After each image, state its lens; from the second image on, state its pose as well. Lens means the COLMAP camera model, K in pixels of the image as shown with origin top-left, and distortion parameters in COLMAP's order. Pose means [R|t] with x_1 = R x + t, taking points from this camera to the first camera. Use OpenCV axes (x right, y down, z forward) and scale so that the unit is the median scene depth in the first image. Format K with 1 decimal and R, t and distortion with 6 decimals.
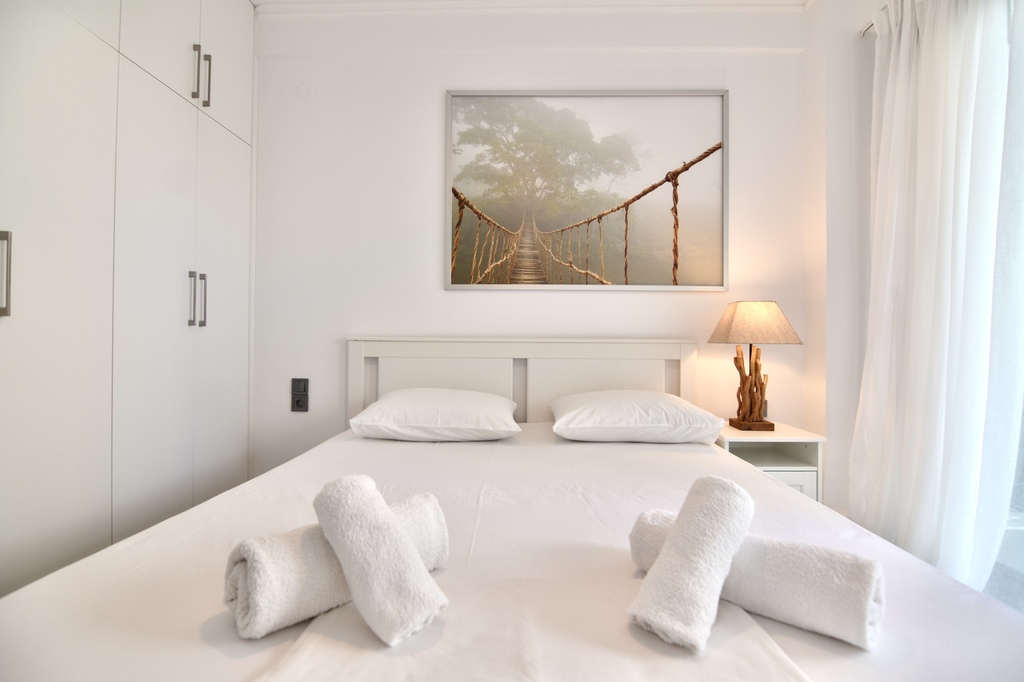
lens RADIAL K [[499.9, 0, 509.2], [0, 499.9, 336.9], [0, 0, 1]] dist [0.001559, -0.015768]
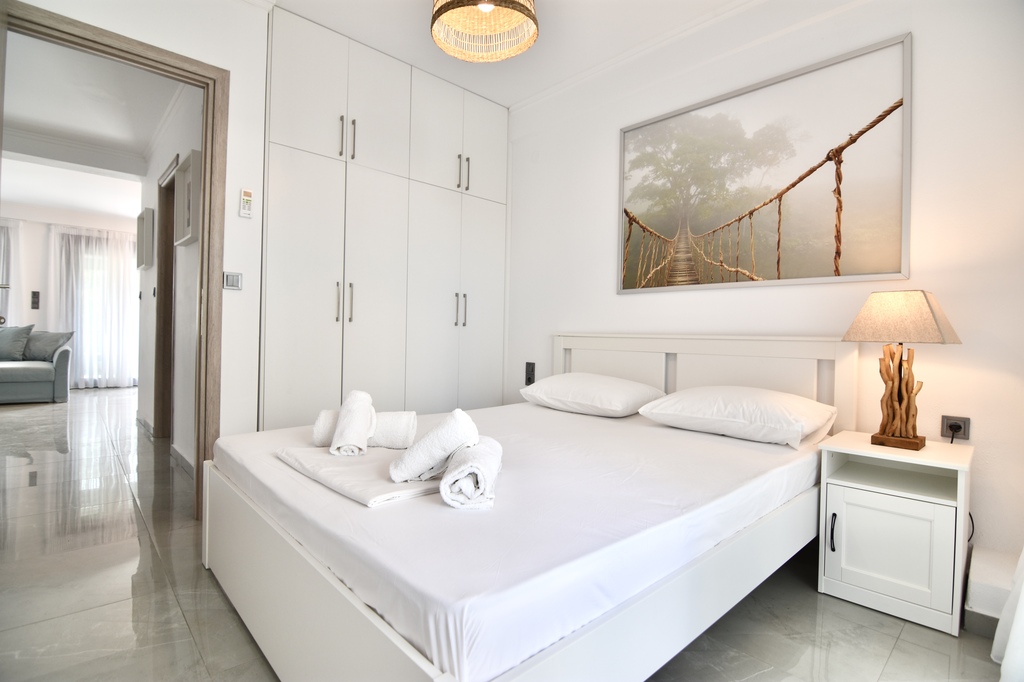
lens RADIAL K [[490.8, 0, 513.0], [0, 490.8, 337.4], [0, 0, 1]] dist [-0.000412, -0.014234]
pose [[0.706464, 0.009618, -0.707683, 0.535448], [-0.009002, 0.999949, 0.004603, 0.006408], [0.707691, 0.003119, 0.706515, -0.017488]]
